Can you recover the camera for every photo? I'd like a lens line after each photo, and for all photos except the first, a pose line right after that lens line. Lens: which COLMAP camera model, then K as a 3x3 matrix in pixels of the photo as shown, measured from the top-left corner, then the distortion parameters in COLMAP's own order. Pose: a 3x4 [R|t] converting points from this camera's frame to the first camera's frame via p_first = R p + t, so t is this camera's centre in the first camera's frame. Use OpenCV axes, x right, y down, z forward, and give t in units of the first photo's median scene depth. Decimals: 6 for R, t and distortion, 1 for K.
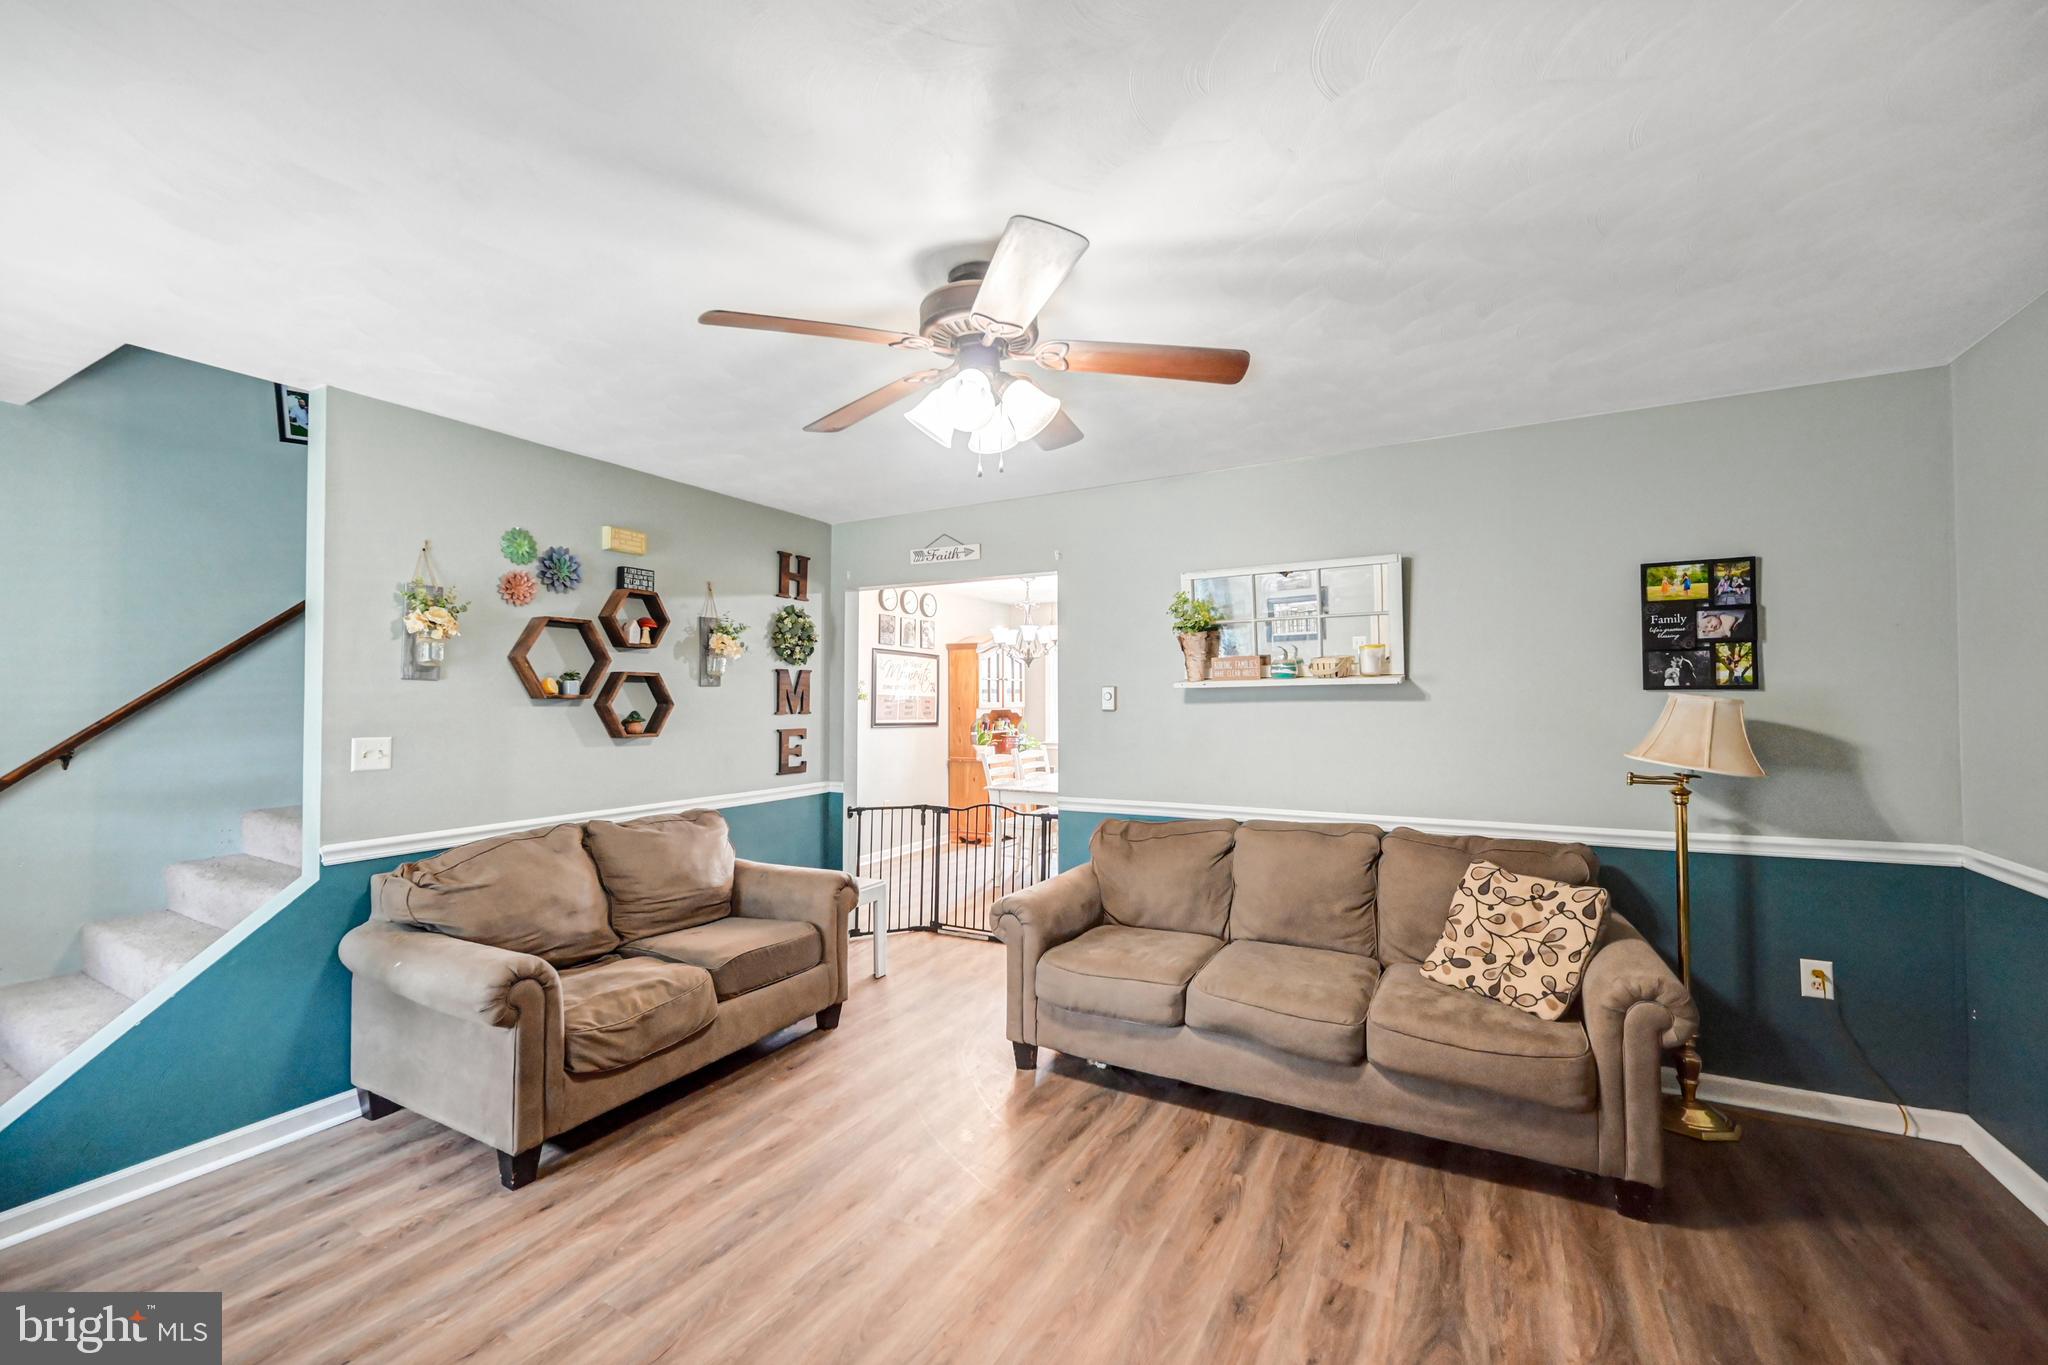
lens RADIAL K [[816.1, 0, 1021.2], [0, 816.1, 680.1], [0, 0, 1]] dist [0.000929, 0.000018]
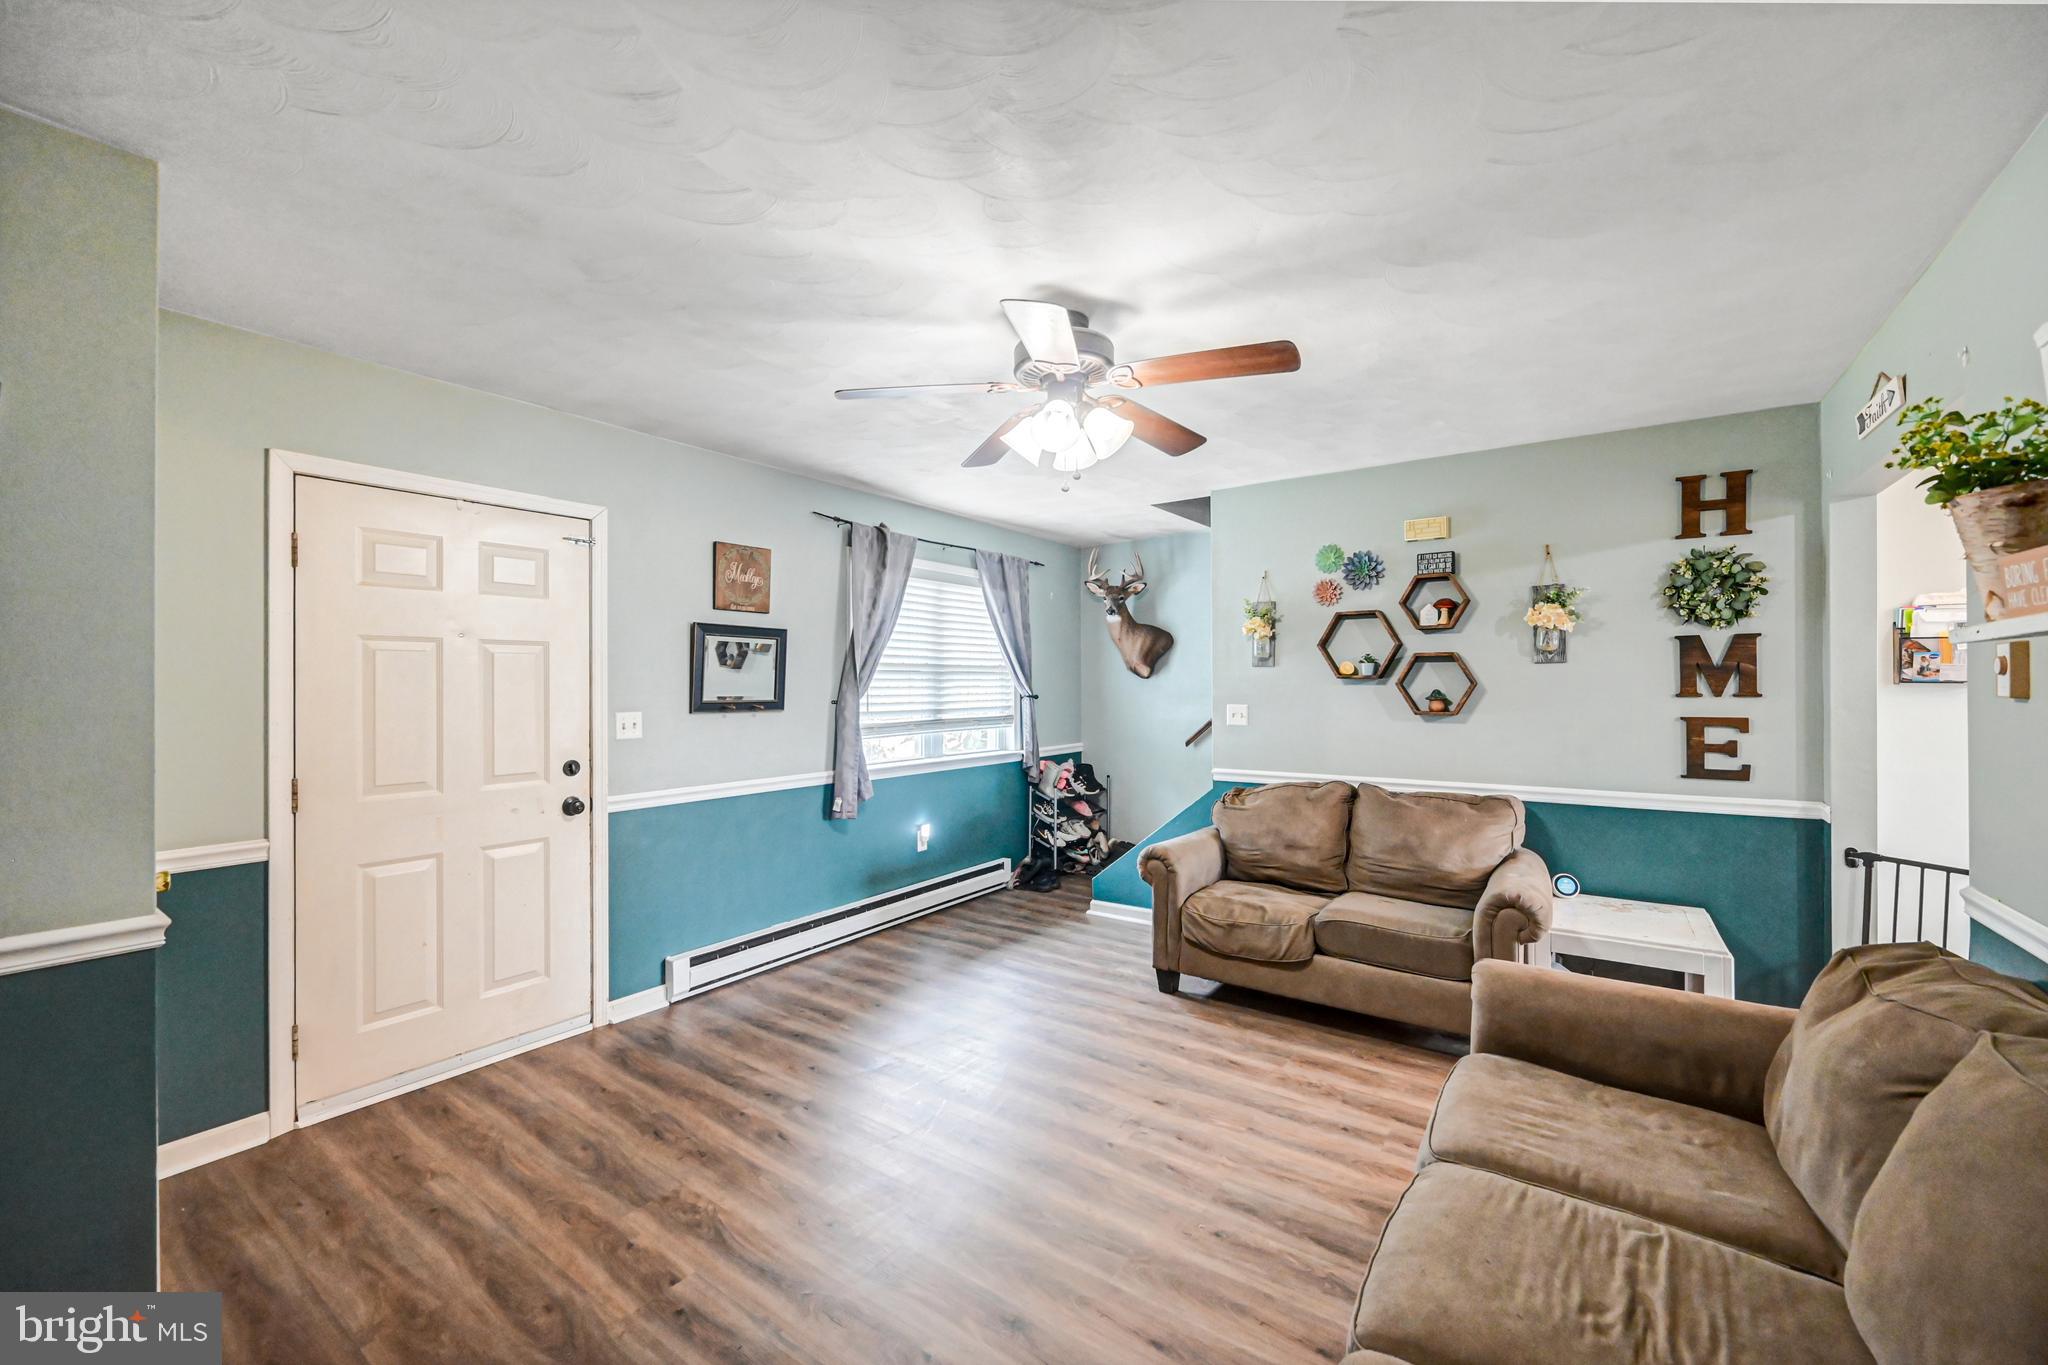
lens RADIAL K [[818.7, 0, 1020.5], [0, 818.7, 673.9], [0, 0, 1]] dist [-0.000823, 0.000085]
pose [[-0.110628, -0.010709, -0.993804, 0.696720], [0.030539, 0.999433, -0.014169, 0.018179], [0.993393, -0.031918, -0.110238, 0.654150]]
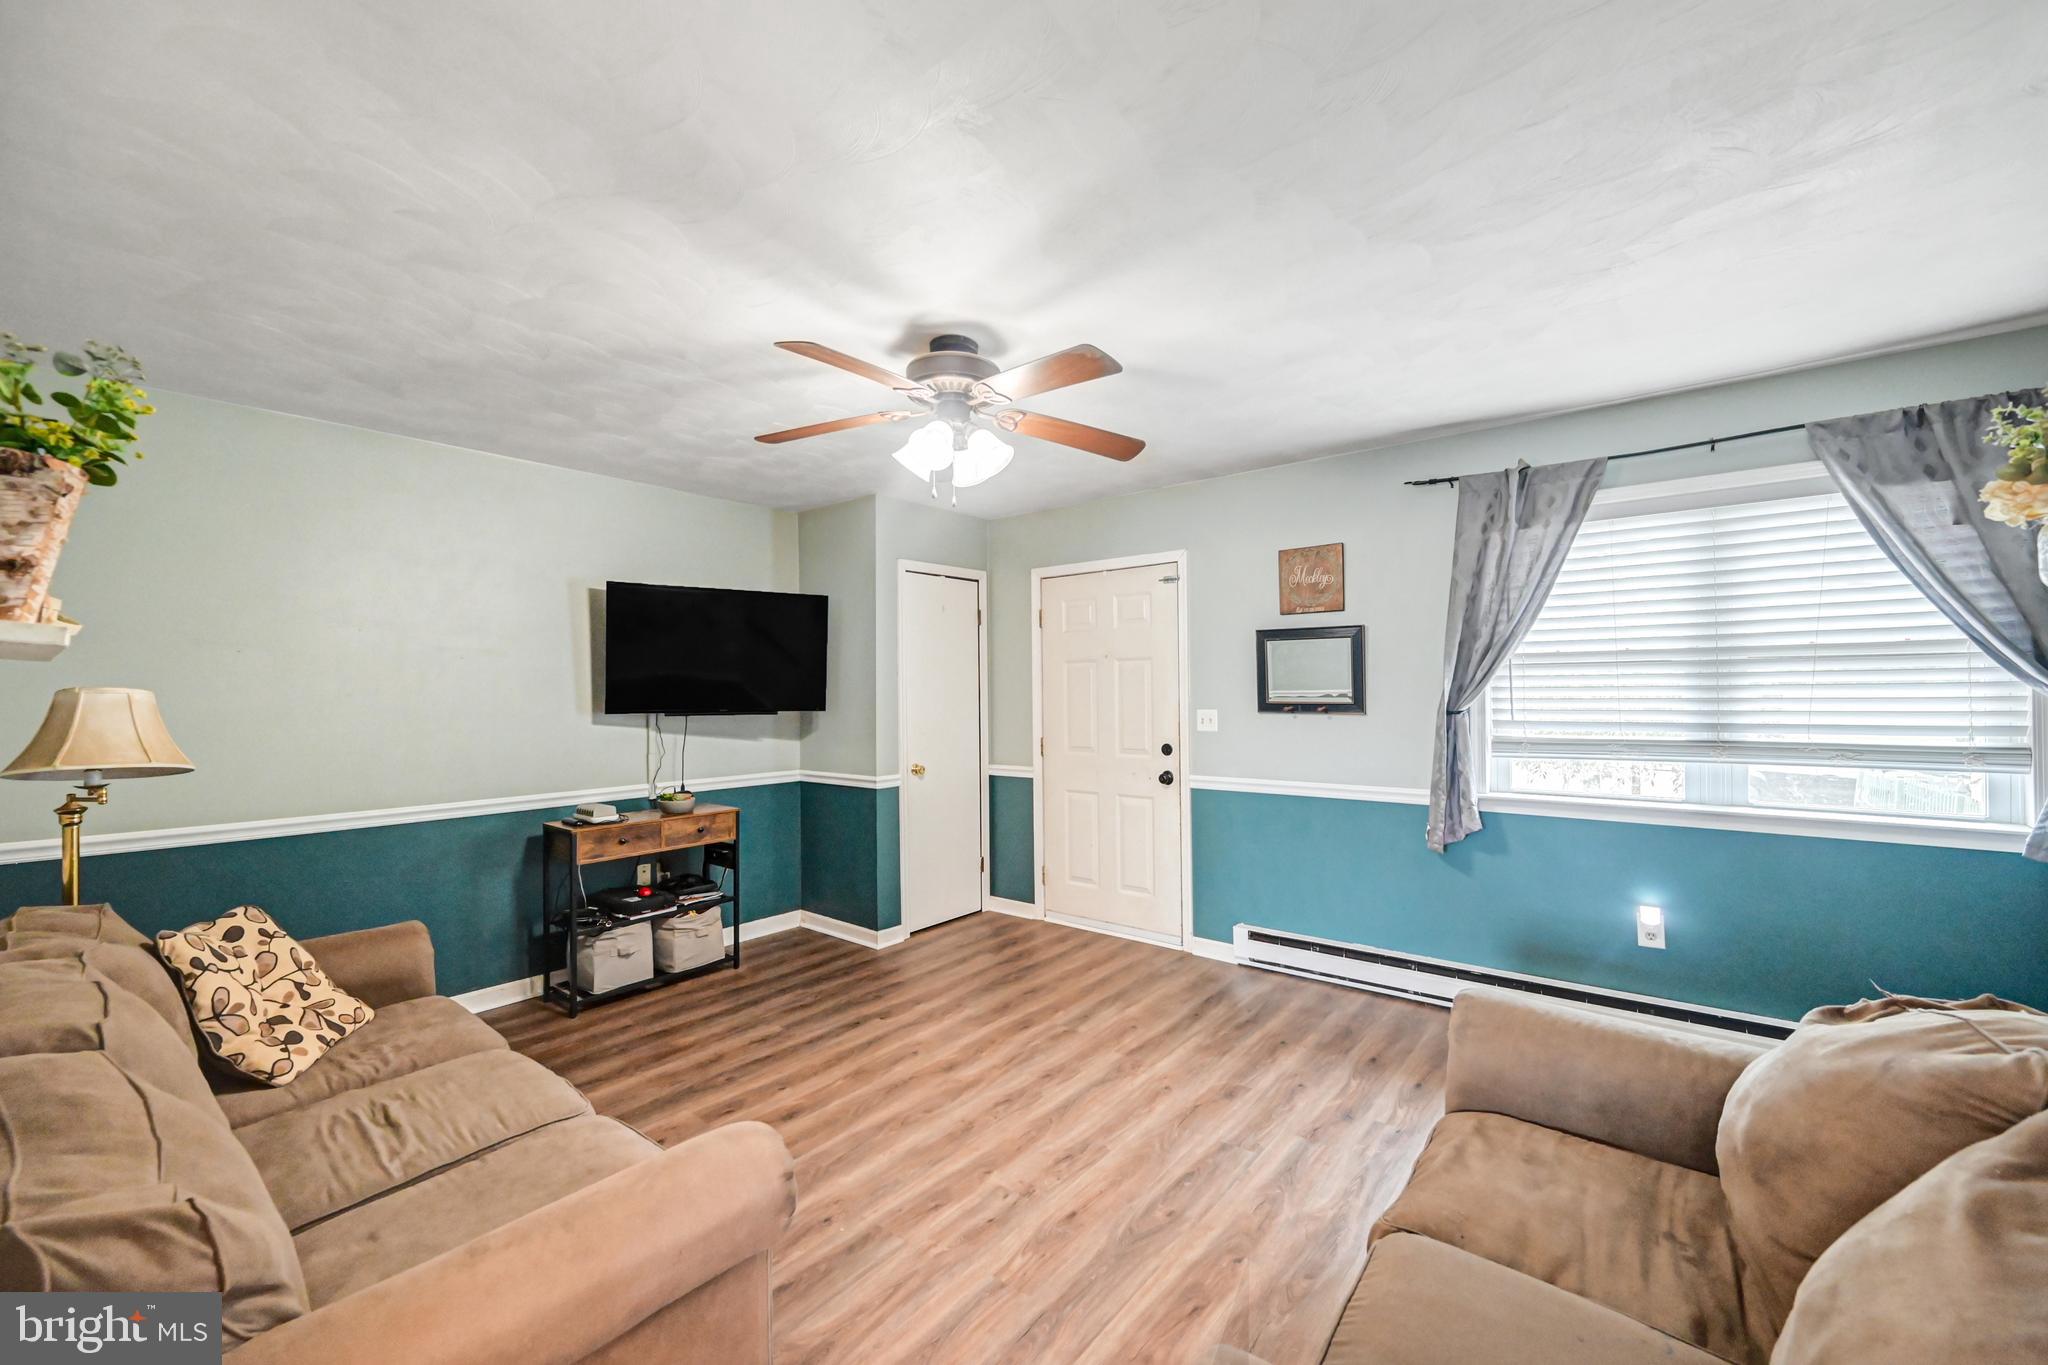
lens RADIAL K [[816.1, 0, 1021.2], [0, 816.1, 680.1], [0, 0, 1]] dist [0.000929, 0.000018]
pose [[-0.984775, 0.015026, 0.173181, -0.222585], [0.008211, 0.999166, -0.040002, 0.039547], [-0.173638, -0.037971, -0.984077, 1.355292]]
